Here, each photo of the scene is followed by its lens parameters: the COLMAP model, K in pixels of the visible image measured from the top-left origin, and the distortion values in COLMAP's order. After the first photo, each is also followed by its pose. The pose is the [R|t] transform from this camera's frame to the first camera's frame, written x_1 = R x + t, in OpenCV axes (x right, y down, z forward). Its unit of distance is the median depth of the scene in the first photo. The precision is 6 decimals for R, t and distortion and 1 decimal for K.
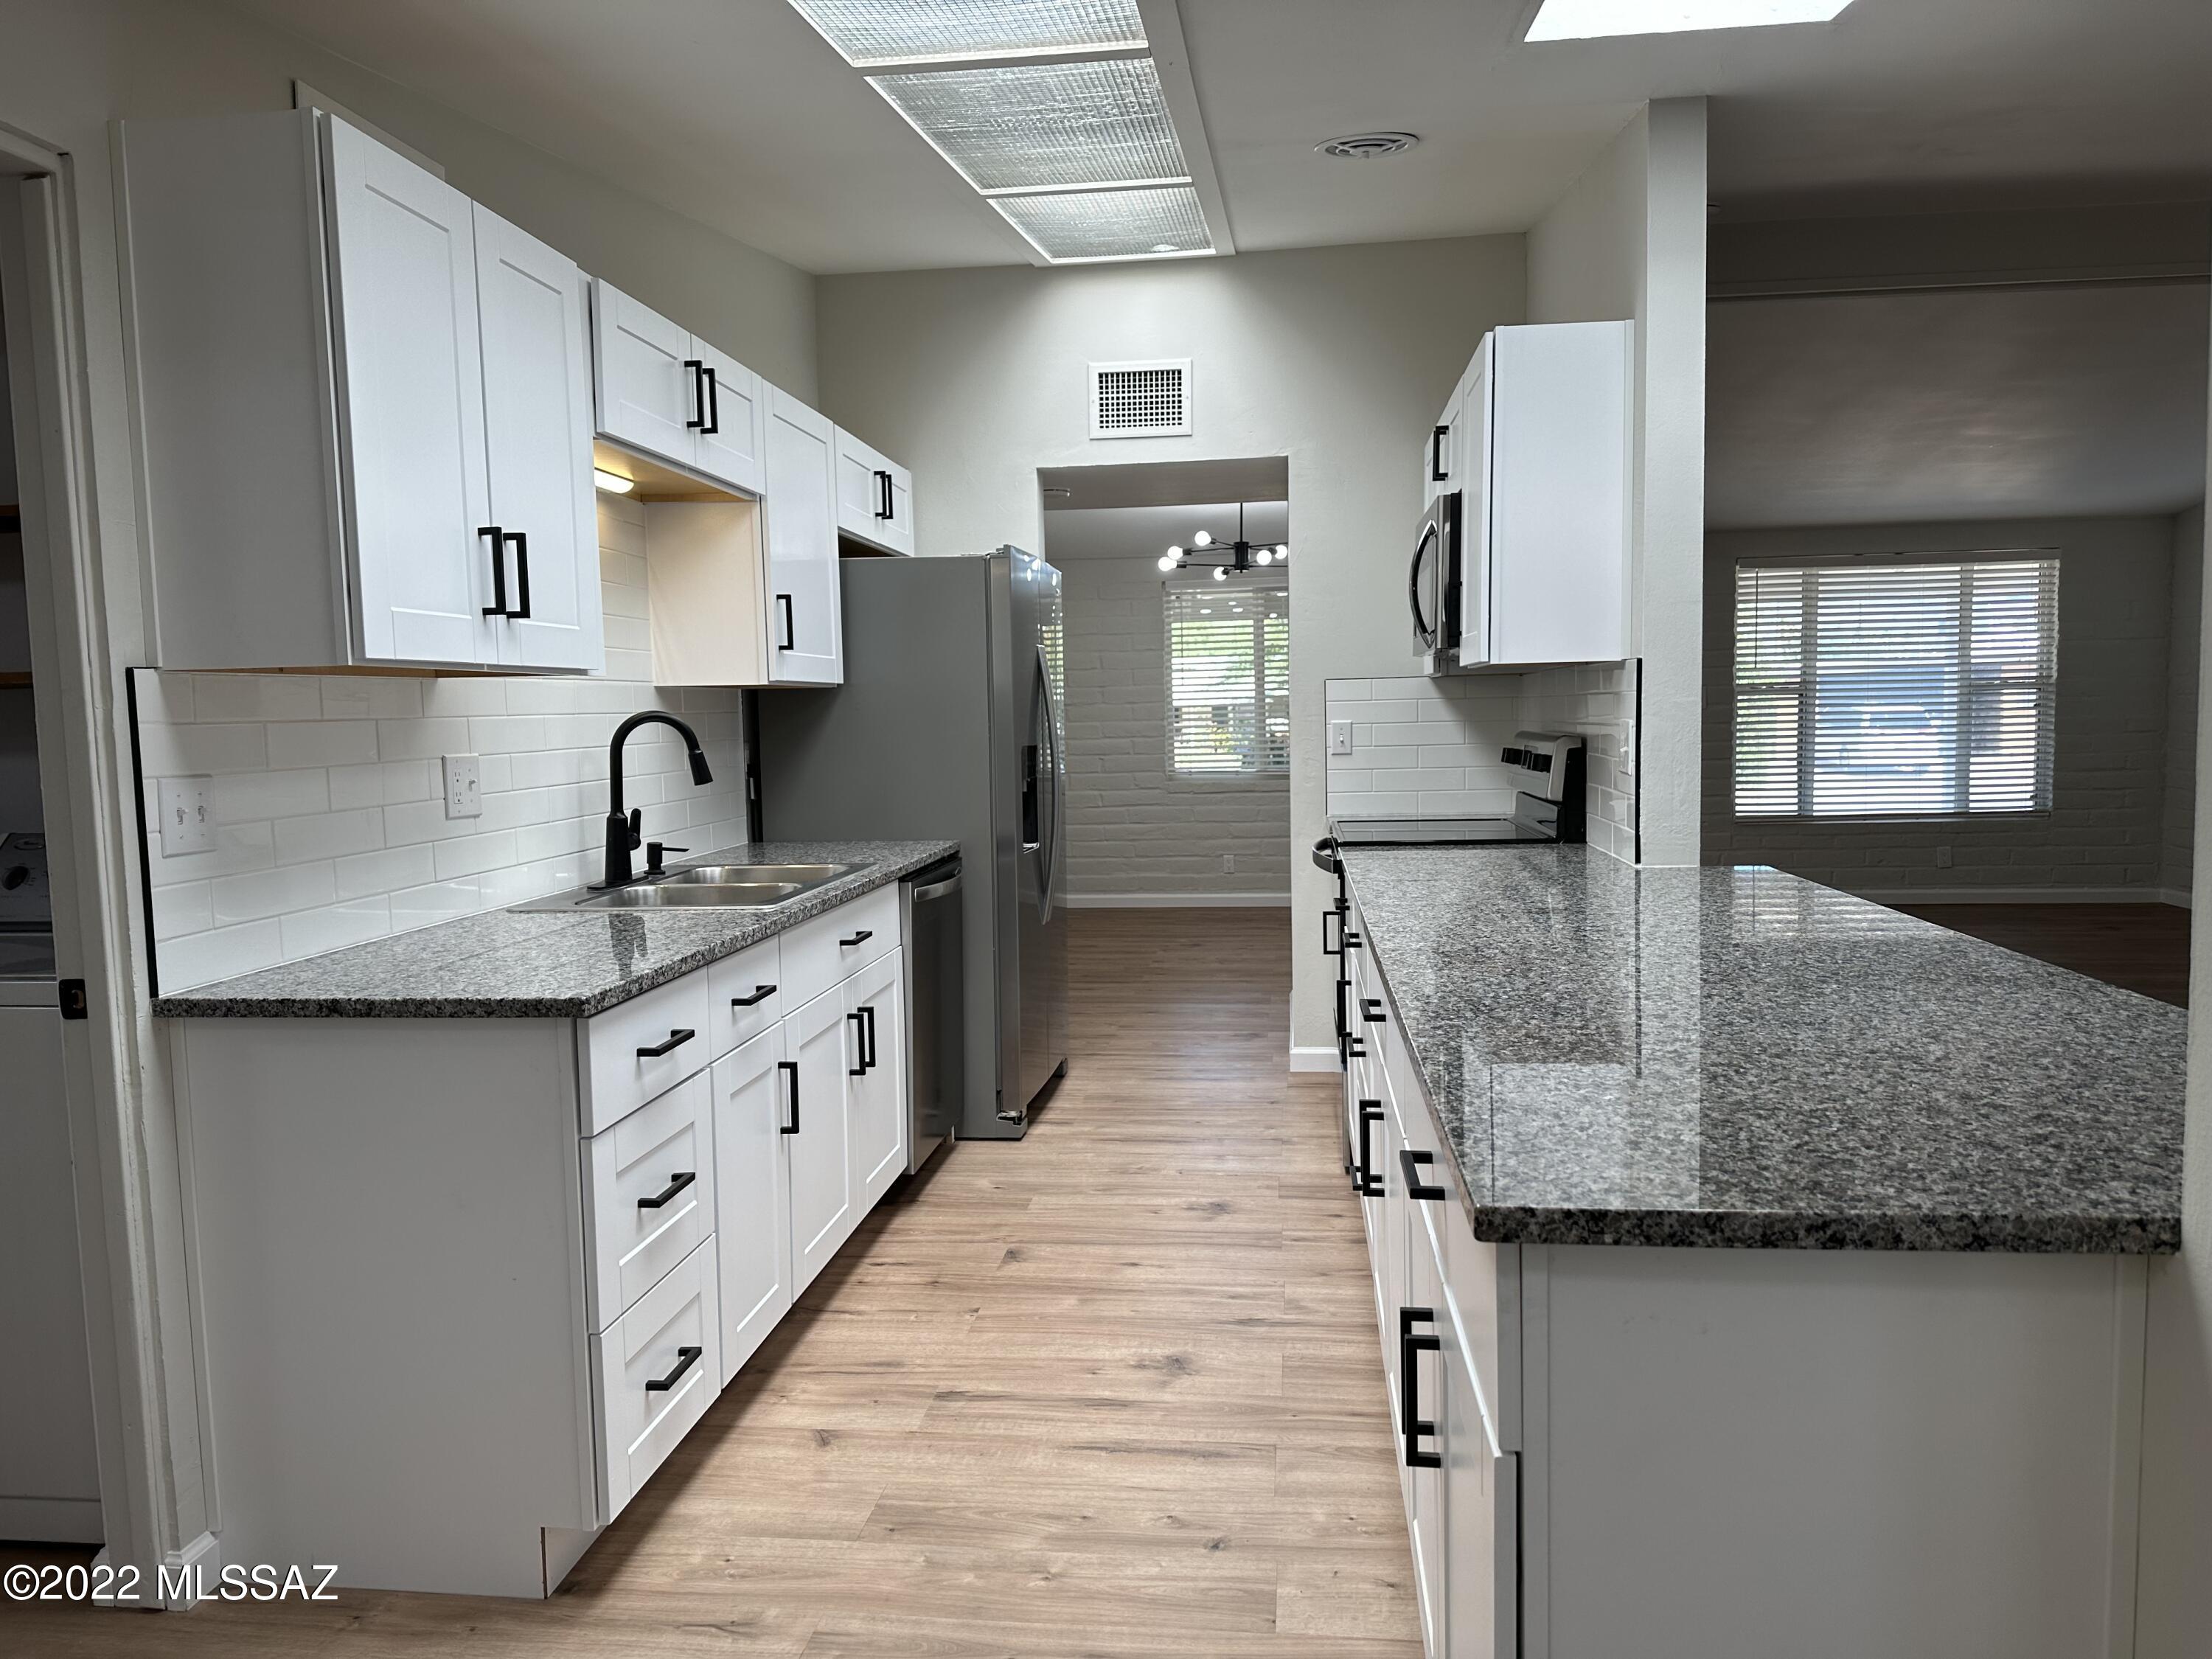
lens RADIAL K [[1552.7, 0, 1106.0], [0, 1552.7, 829.5], [0, 0, 1]] dist [0.047981, -0.070553]
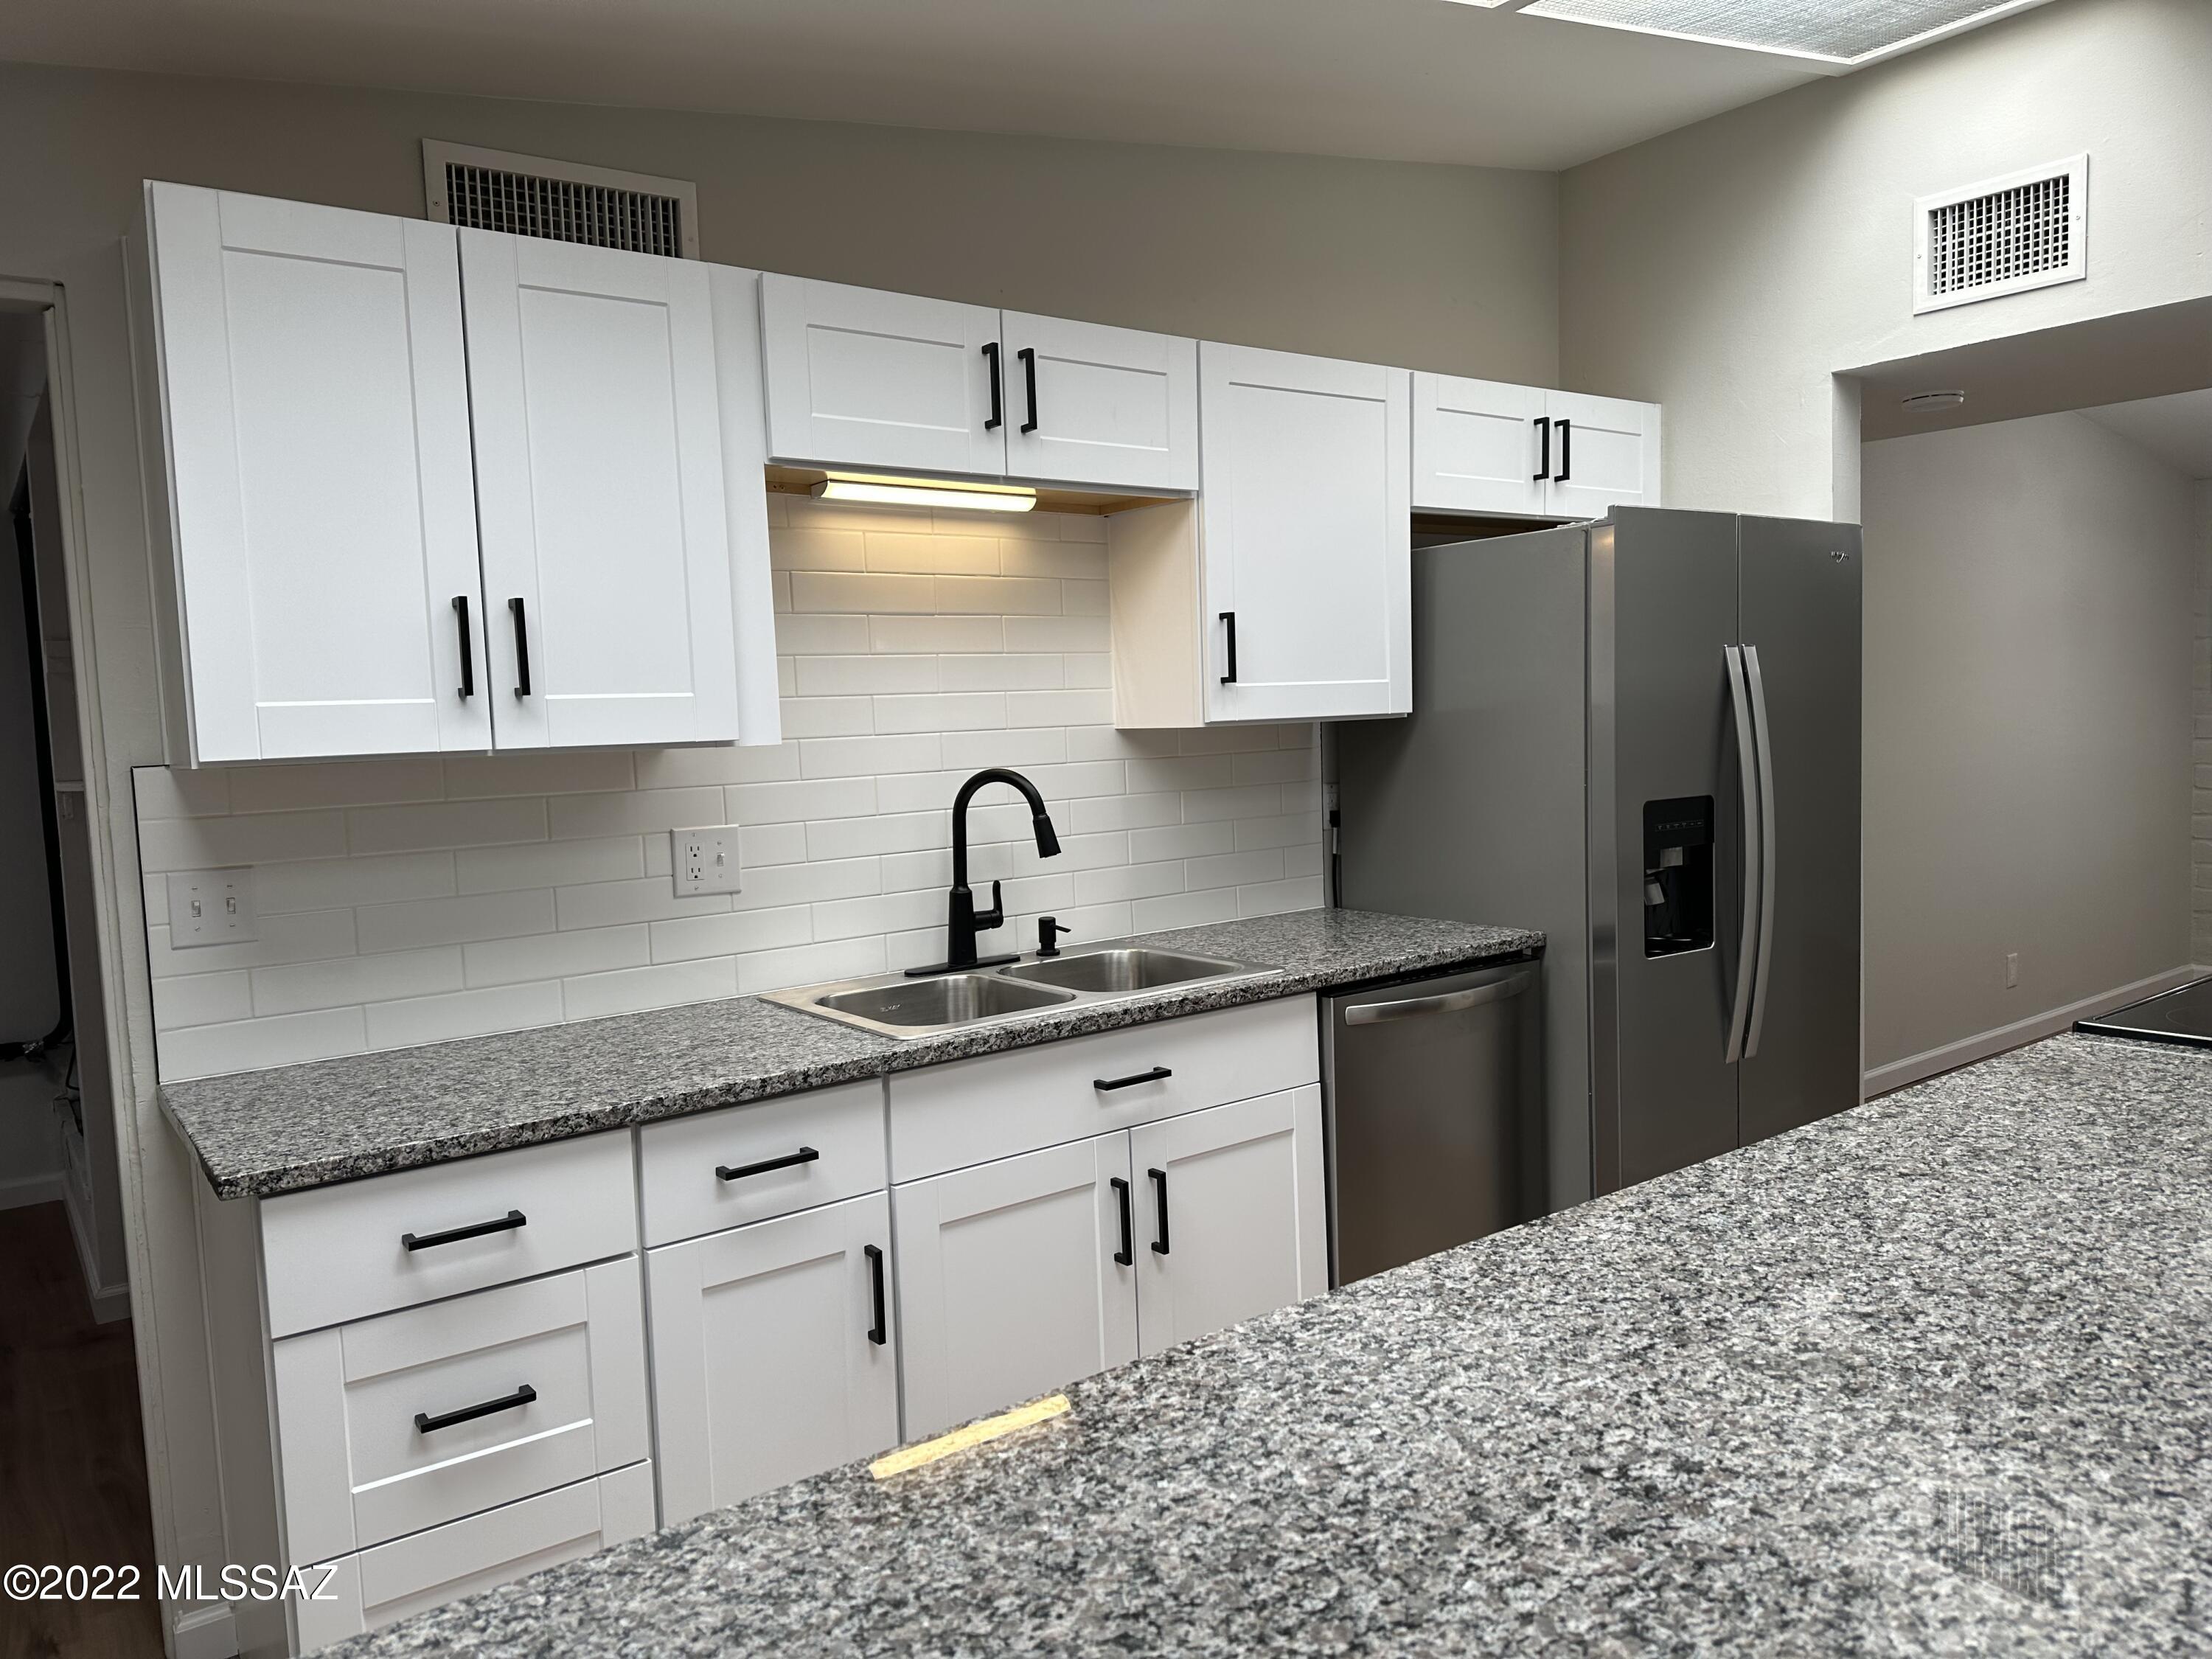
lens RADIAL K [[1552.7, 0, 1106.0], [0, 1552.7, 829.5], [0, 0, 1]] dist [0.047981, -0.070553]
pose [[0.697164, 0.048053, -0.715300, 0.324162], [-0.031291, 0.998840, 0.036603, -0.069276], [0.716229, -0.003135, 0.697859, 0.420788]]
